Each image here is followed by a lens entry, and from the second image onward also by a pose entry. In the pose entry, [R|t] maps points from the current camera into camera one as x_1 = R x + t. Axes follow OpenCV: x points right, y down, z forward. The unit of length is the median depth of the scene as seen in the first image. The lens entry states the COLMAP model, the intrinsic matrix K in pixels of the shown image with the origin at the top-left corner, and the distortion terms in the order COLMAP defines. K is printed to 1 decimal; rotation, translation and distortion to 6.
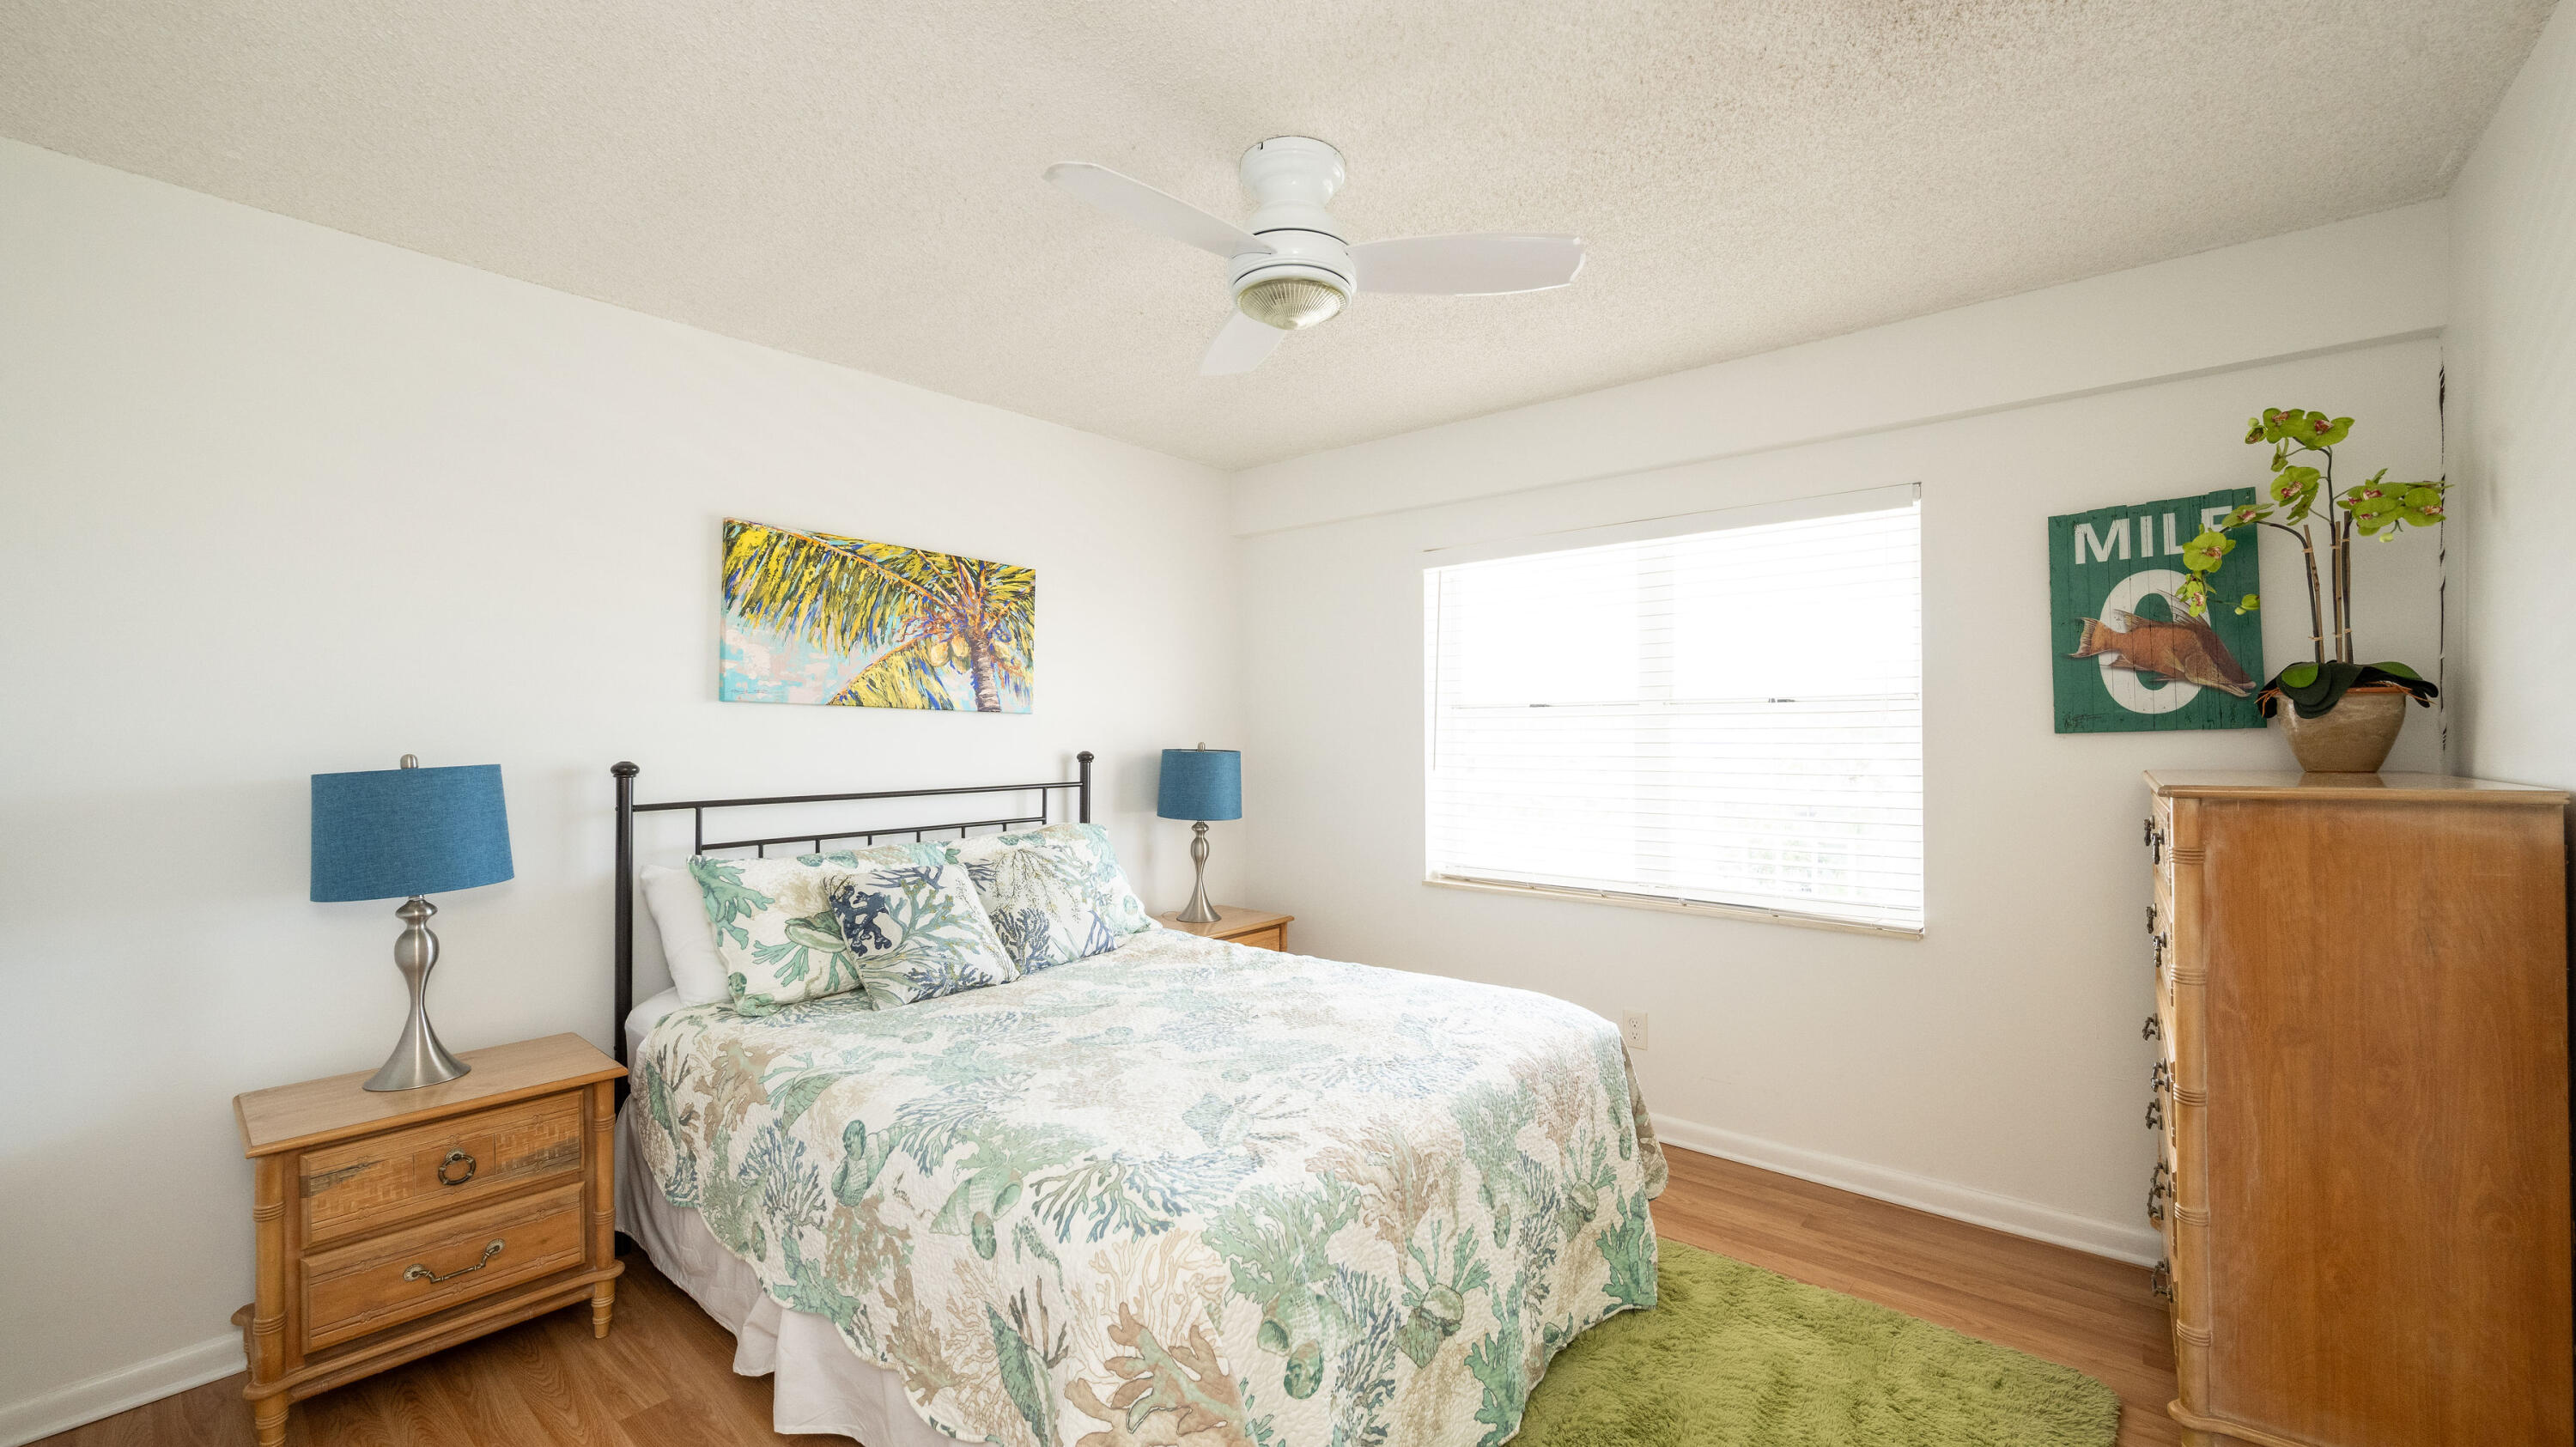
lens RADIAL K [[1019.4, 0, 1294.9], [0, 1019.4, 729.8], [0, 0, 1]] dist [-0.002508, -0.000347]
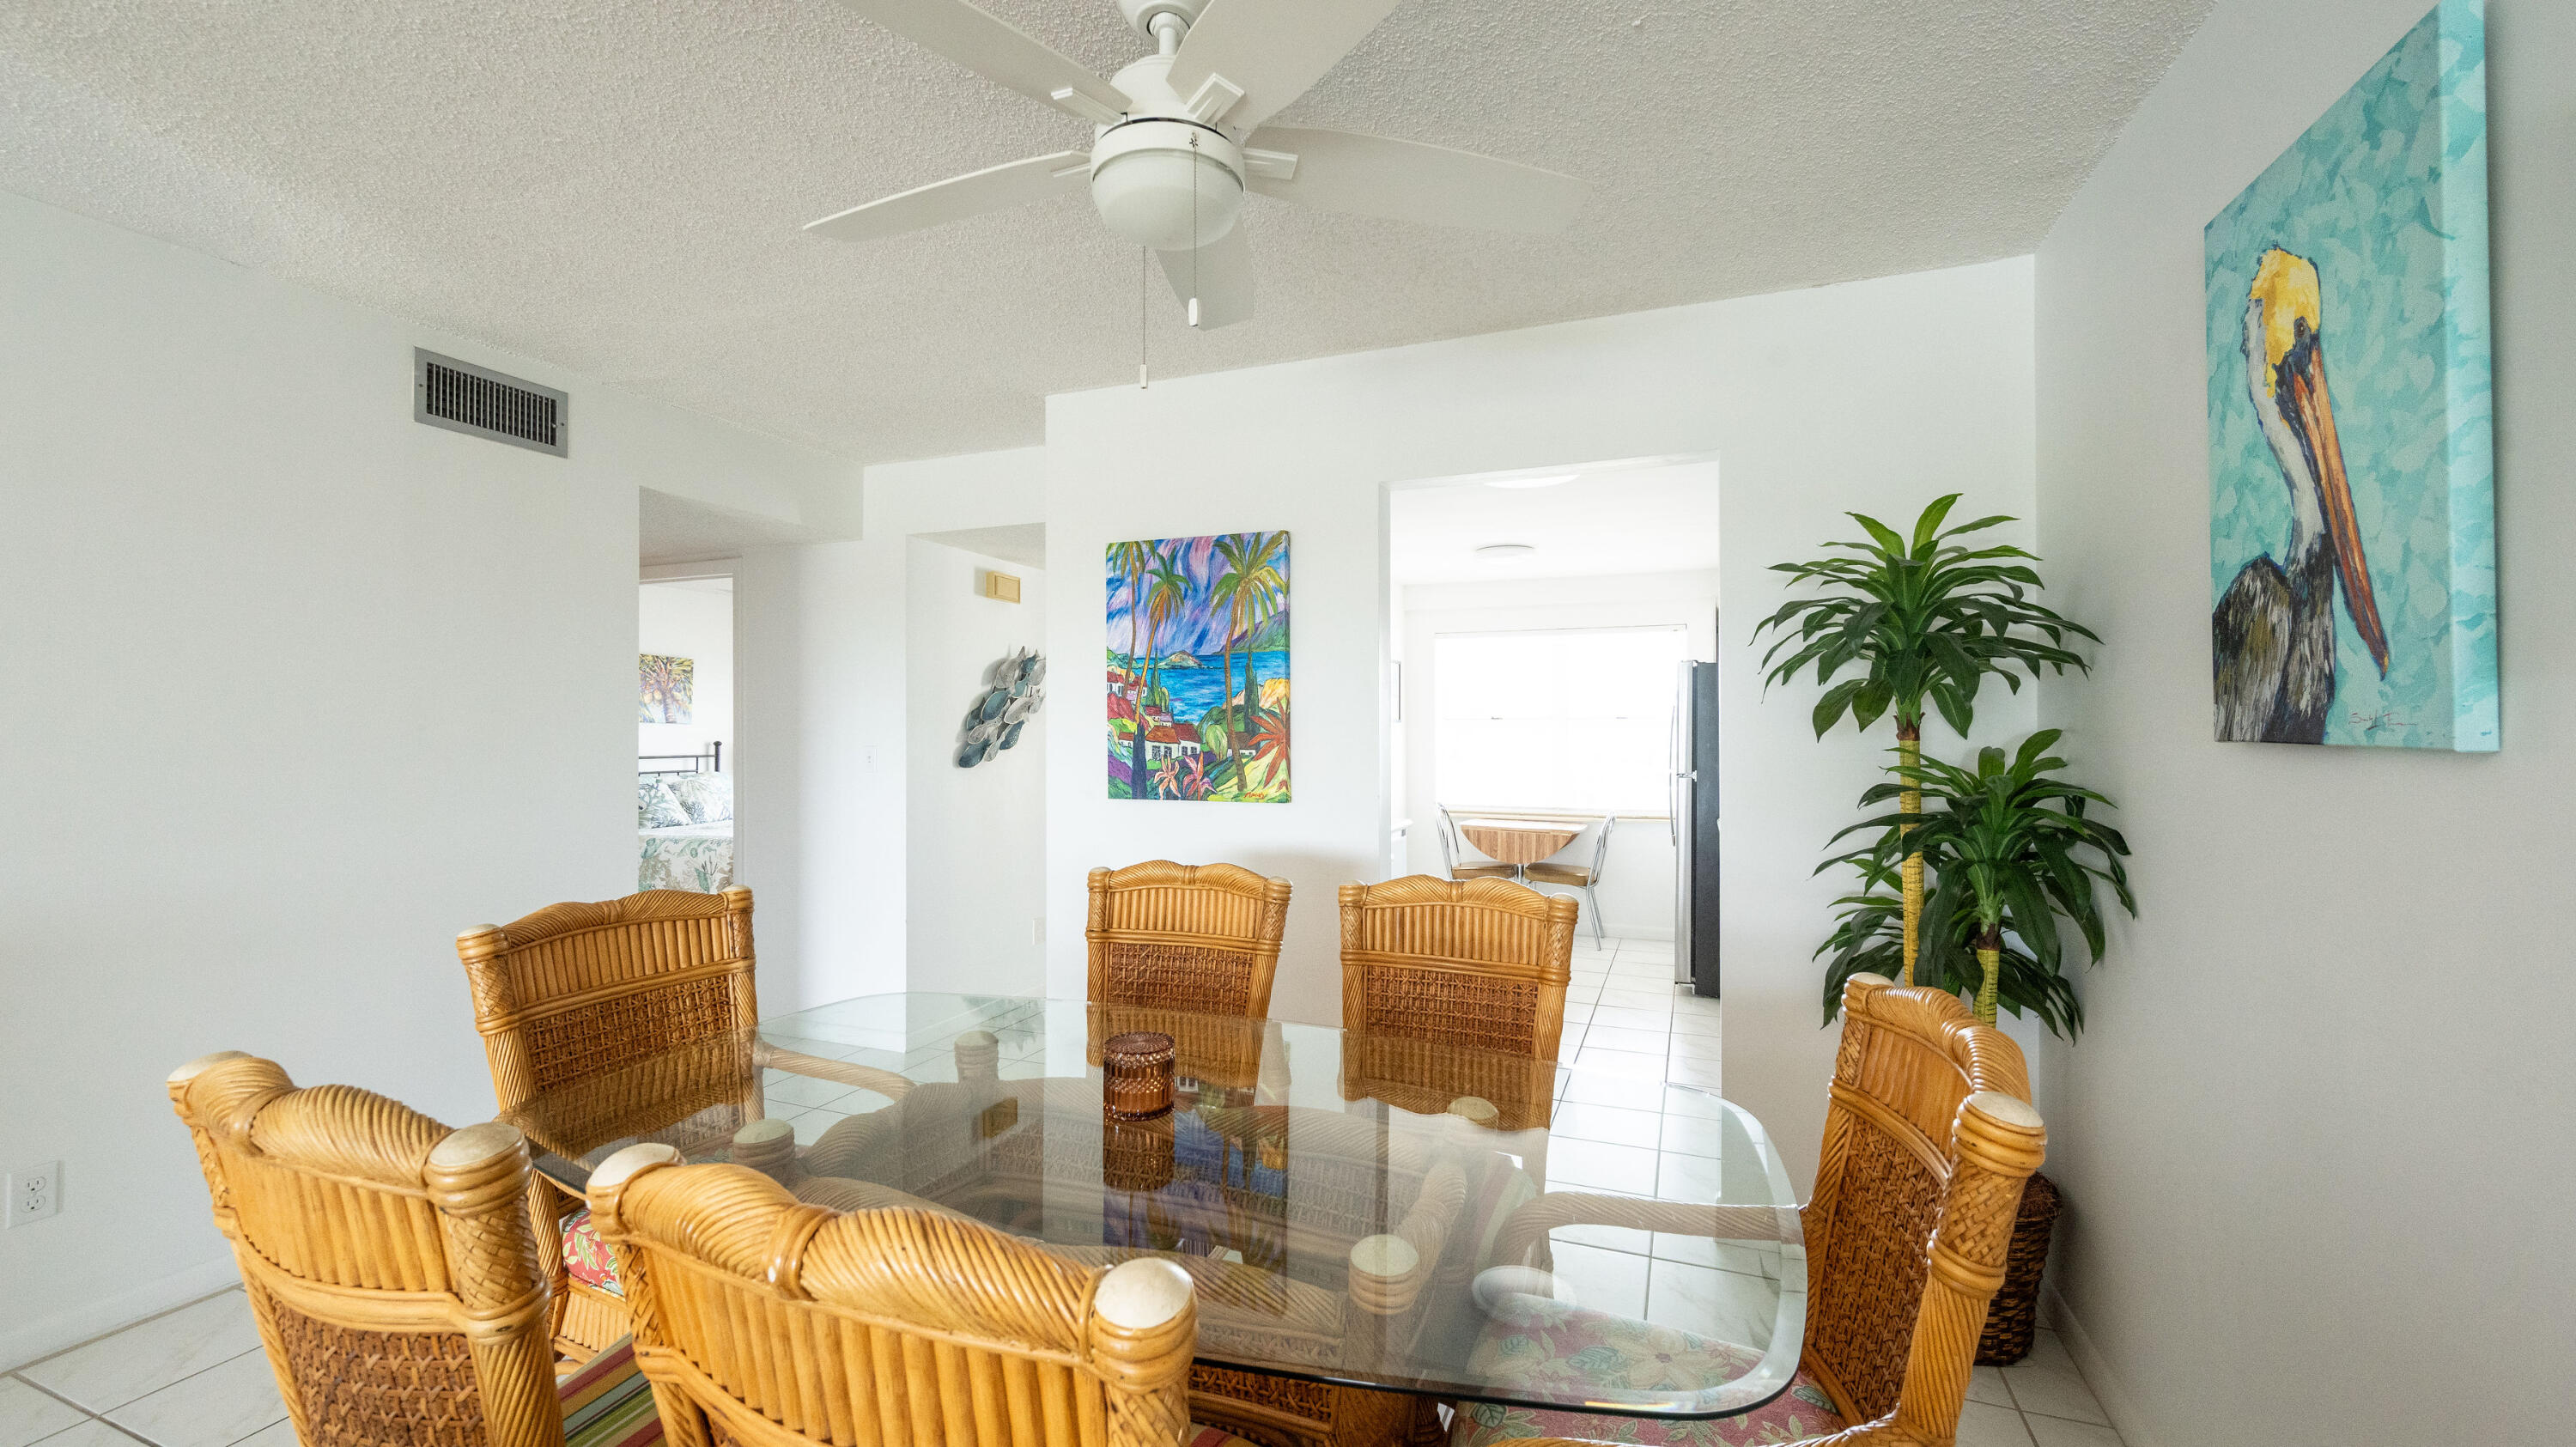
lens RADIAL K [[1019.4, 0, 1302.7], [0, 1019.4, 744.7], [0, 0, 1]] dist [-0.002508, -0.000347]
pose [[0.942328, 0.008416, 0.334585, 0.279009], [-0.013449, 0.999829, 0.012729, -0.017987], [-0.334421, -0.016495, 0.942280, -1.668871]]
